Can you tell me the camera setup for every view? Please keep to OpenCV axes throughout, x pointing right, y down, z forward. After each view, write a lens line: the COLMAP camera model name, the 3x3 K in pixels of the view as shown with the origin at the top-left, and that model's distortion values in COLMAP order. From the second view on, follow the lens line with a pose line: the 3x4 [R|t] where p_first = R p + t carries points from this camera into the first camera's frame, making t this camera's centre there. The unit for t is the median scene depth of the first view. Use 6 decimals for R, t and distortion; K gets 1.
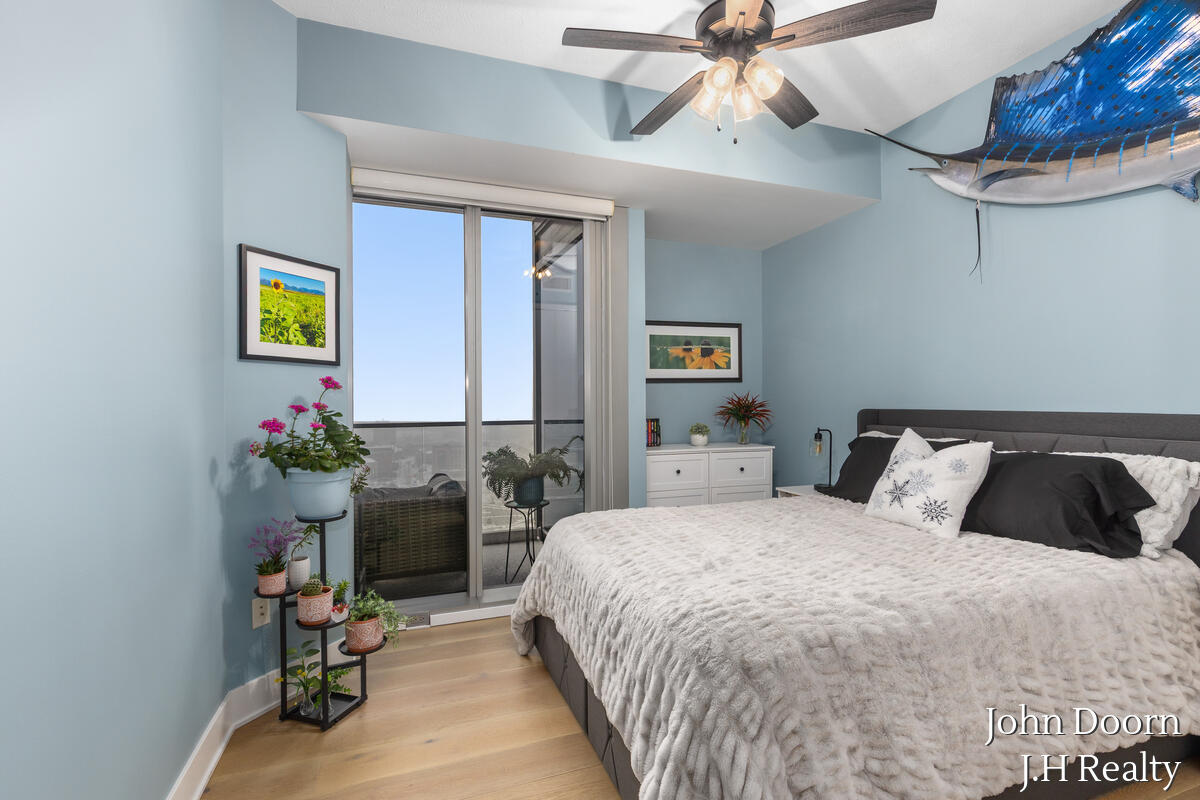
lens RADIAL K [[534.5, 0, 600.0], [0, 534.5, 400.0], [0, 0, 1]] dist [0.001865, 0.000175]
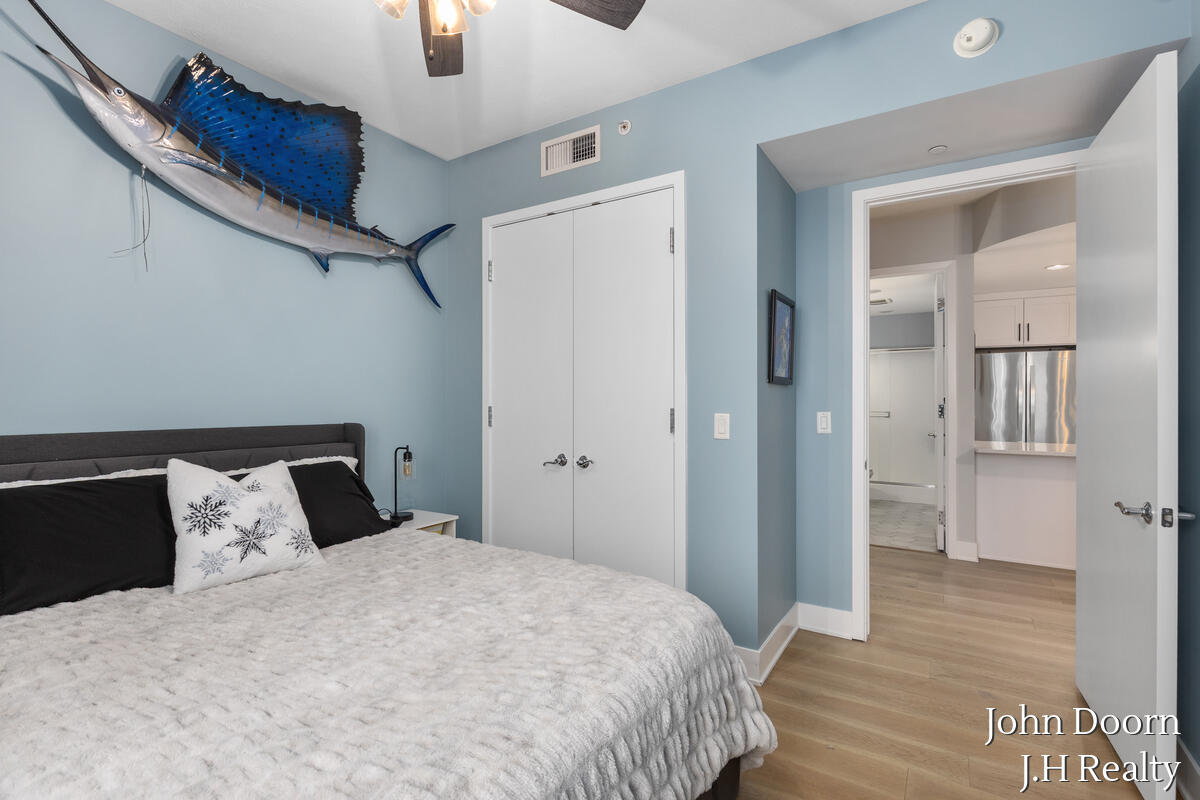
lens RADIAL K [[534.5, 0, 600.0], [0, 534.5, 400.0], [0, 0, 1]] dist [0.001865, 0.000175]
pose [[-0.601259, 0.005347, 0.799036, -0.364639], [0.005595, 0.999981, -0.002482, -0.022891], [-0.799034, 0.002978, -0.601278, 1.060563]]
